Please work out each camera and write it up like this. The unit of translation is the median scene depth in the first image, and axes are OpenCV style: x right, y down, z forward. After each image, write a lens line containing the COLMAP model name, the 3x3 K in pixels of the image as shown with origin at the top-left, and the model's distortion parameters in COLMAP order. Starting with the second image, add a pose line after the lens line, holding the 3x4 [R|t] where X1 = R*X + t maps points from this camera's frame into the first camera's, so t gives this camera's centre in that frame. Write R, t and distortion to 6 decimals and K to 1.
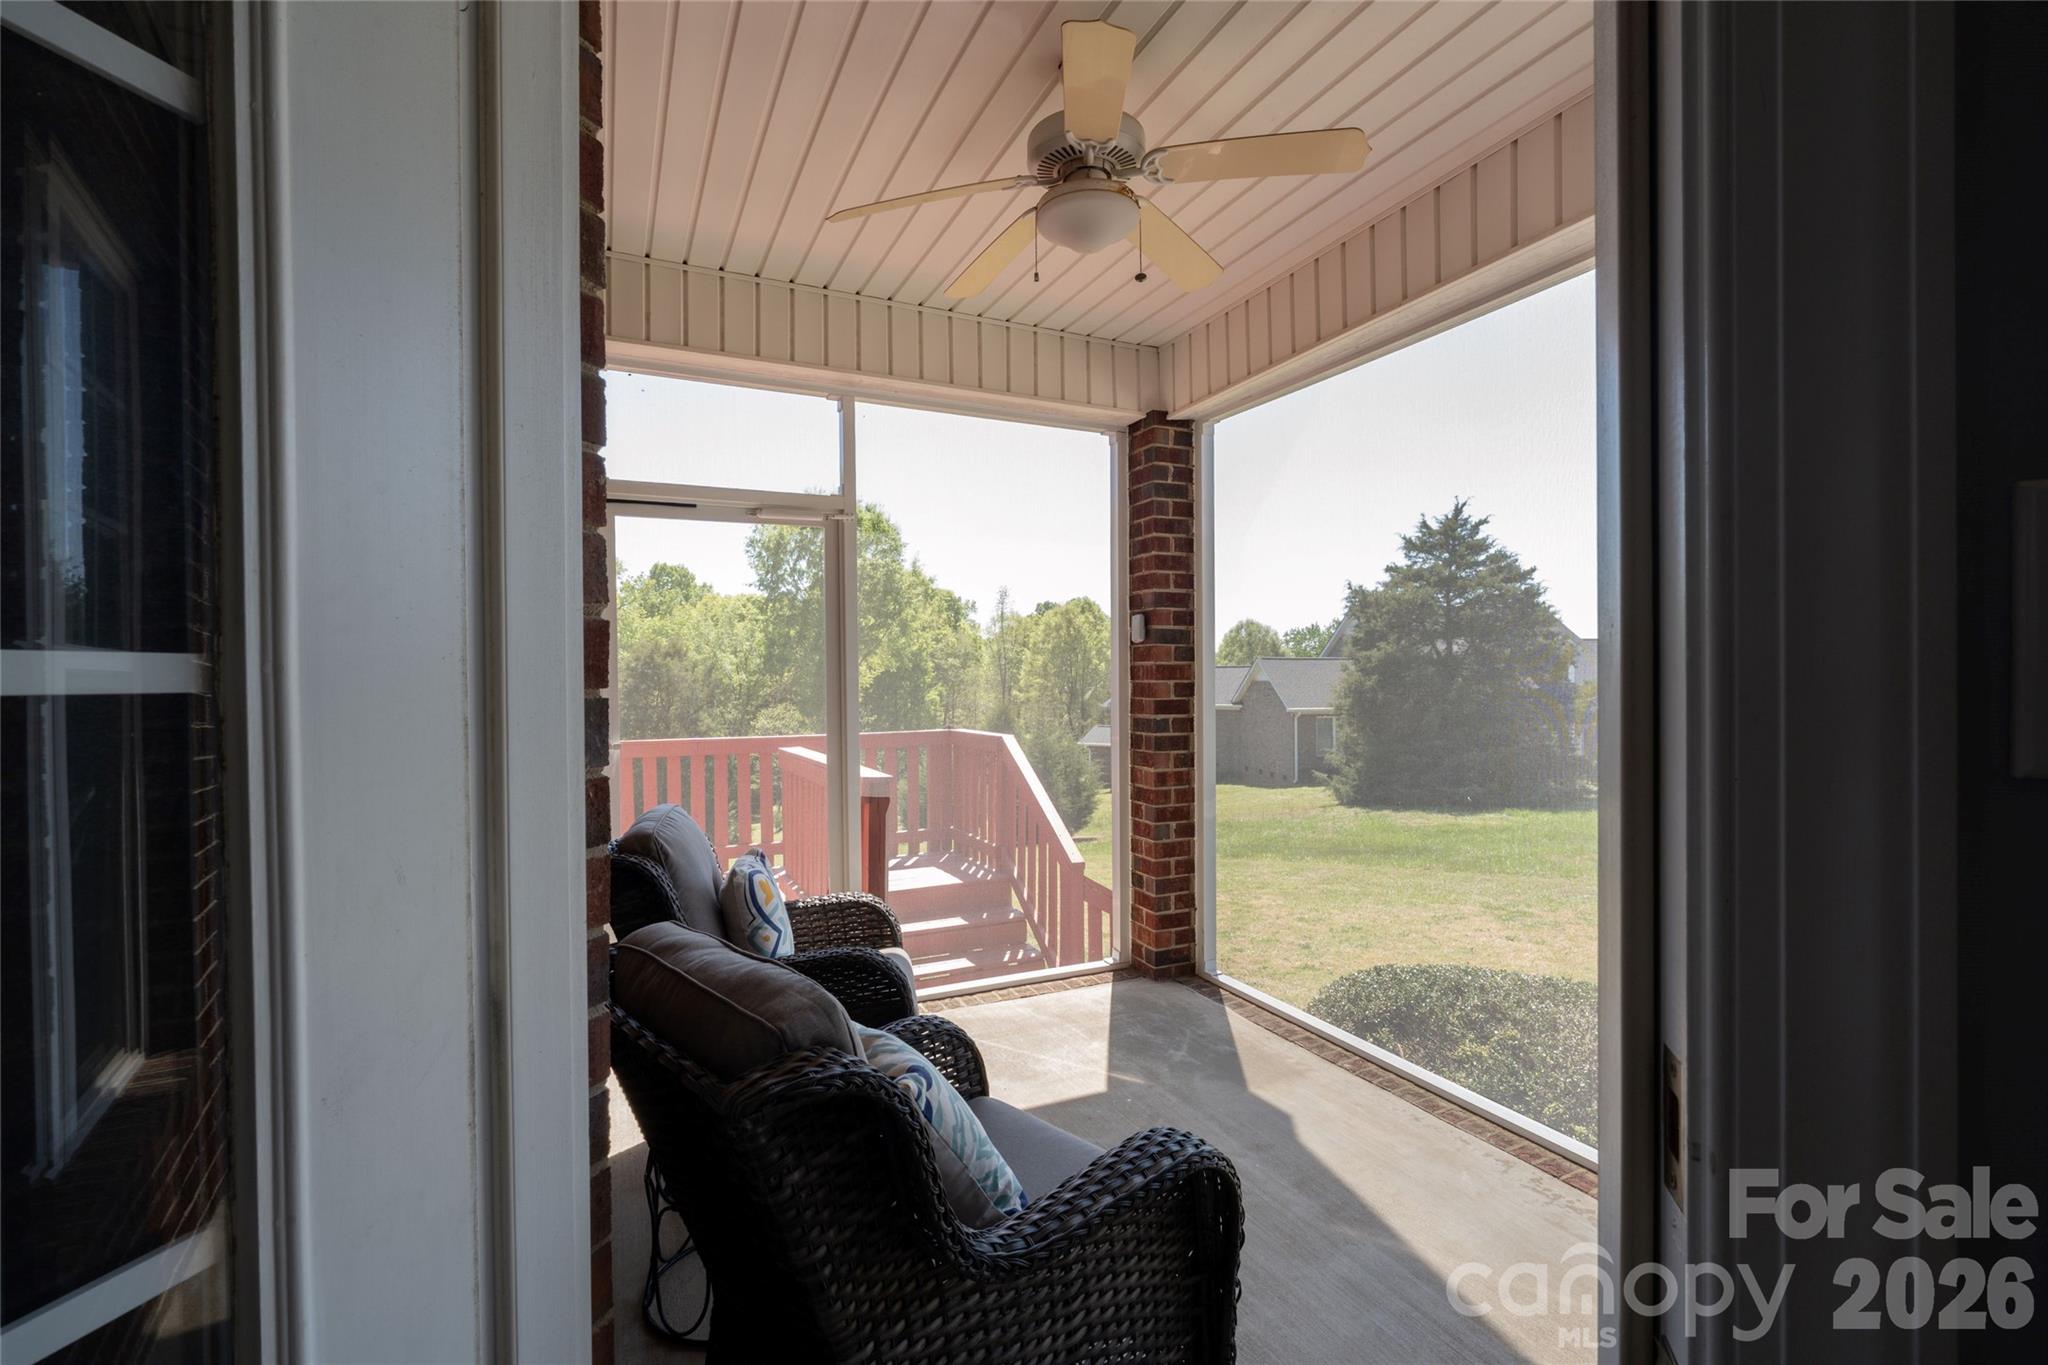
lens RADIAL K [[898.9, 0, 1024.0], [0, 898.9, 682.5], [0, 0, 1]] dist [-0.000042, -0.006021]
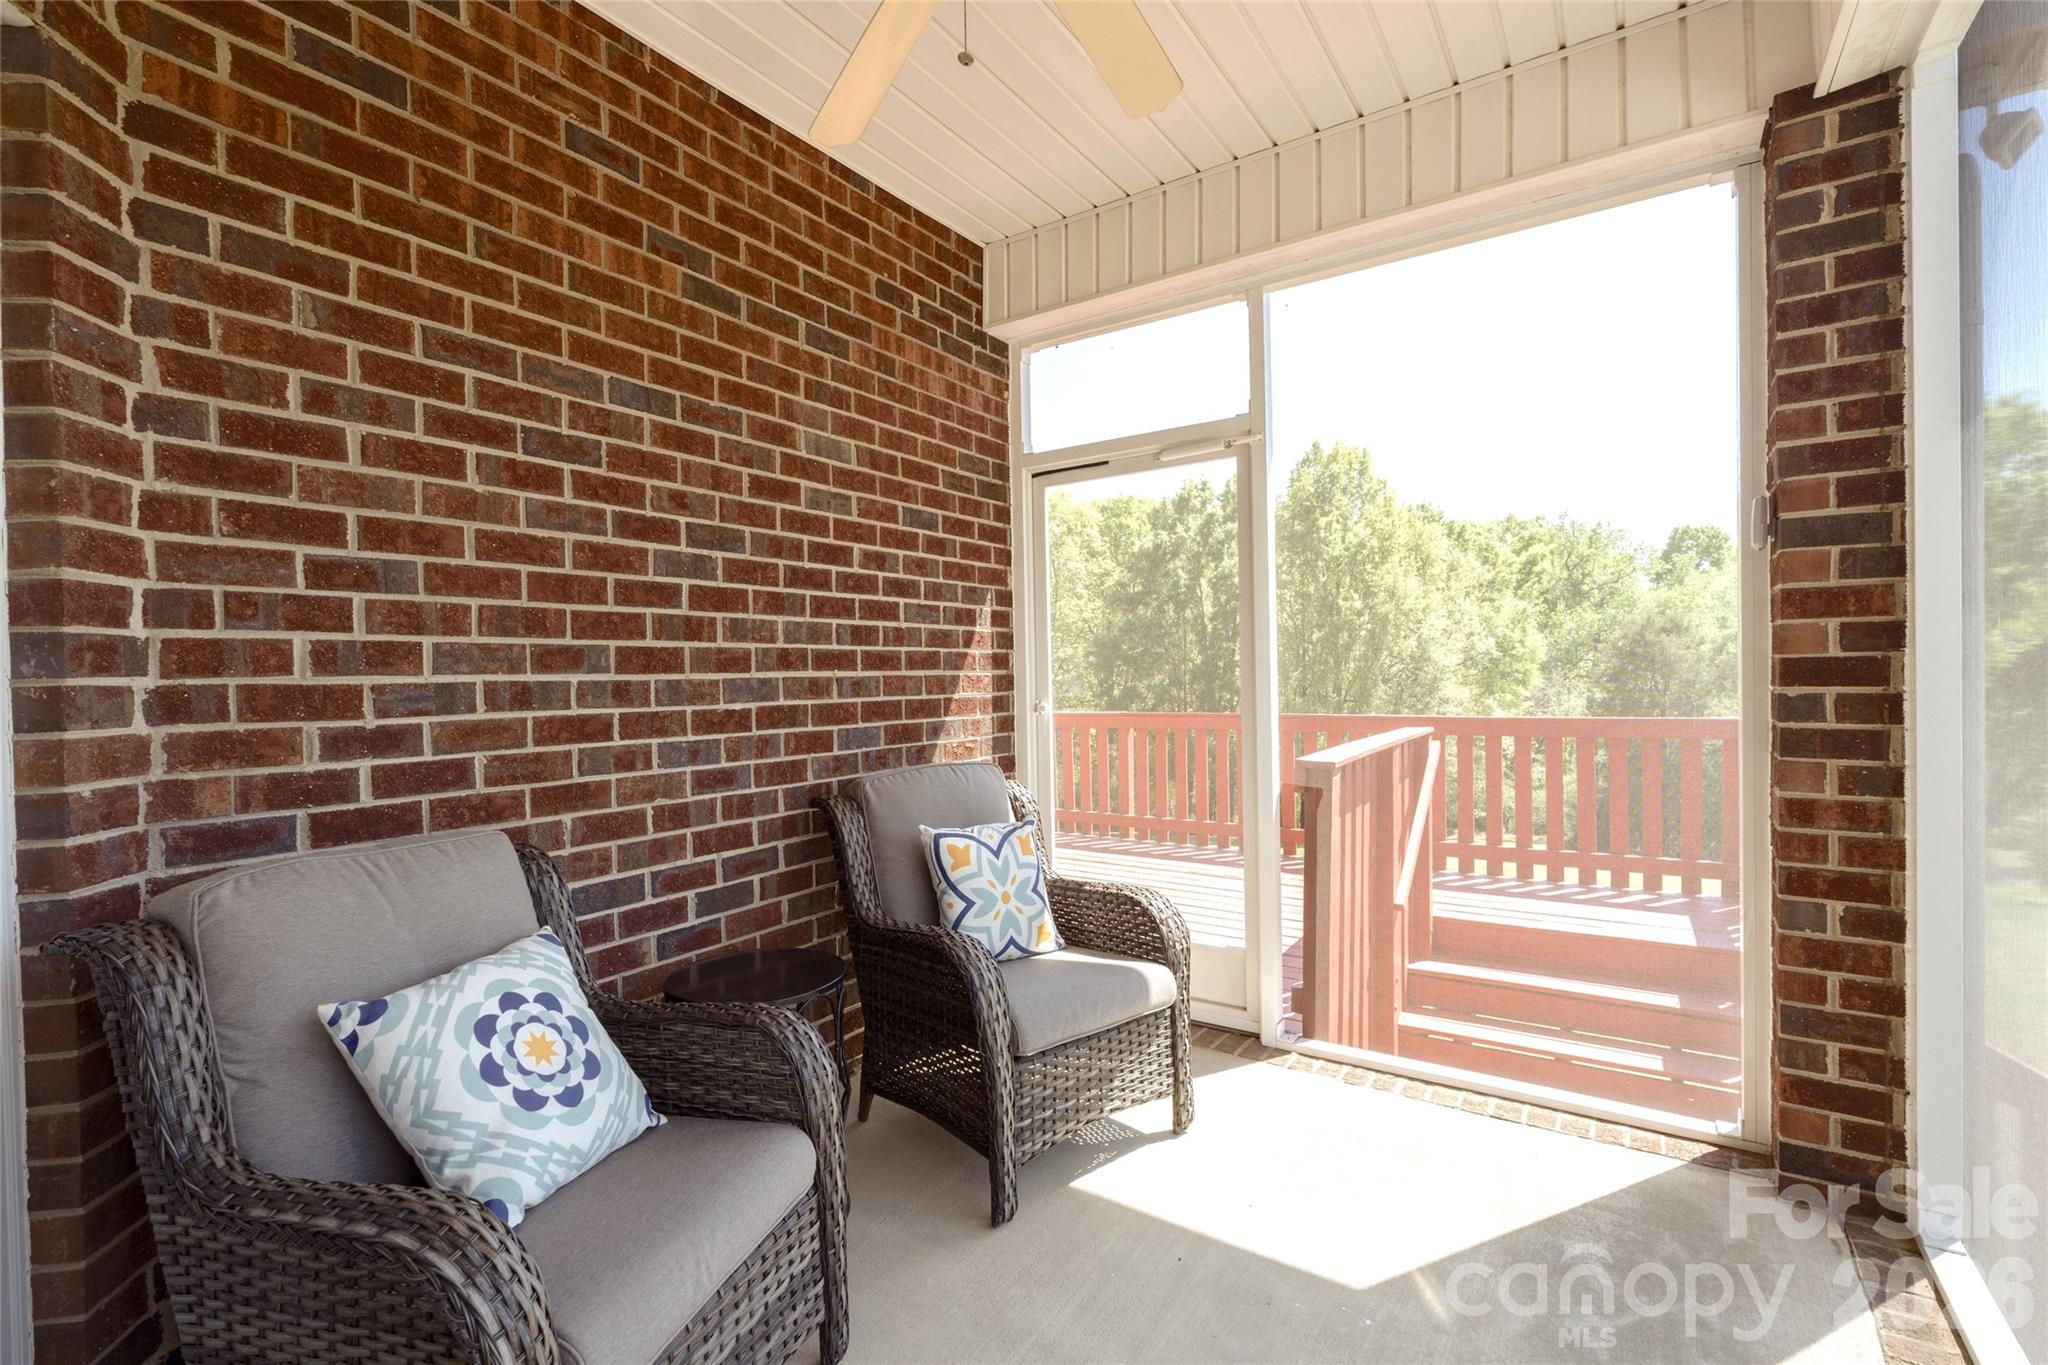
lens RADIAL K [[898.9, 0, 1024.0], [0, 898.9, 682.5], [0, 0, 1]] dist [-0.000042, -0.006021]
pose [[0.518114, 0.005065, -0.855297, 0.357426], [0.010940, 0.999861, 0.012548, 0.022227], [0.855242, -0.015858, 0.517986, 0.358323]]
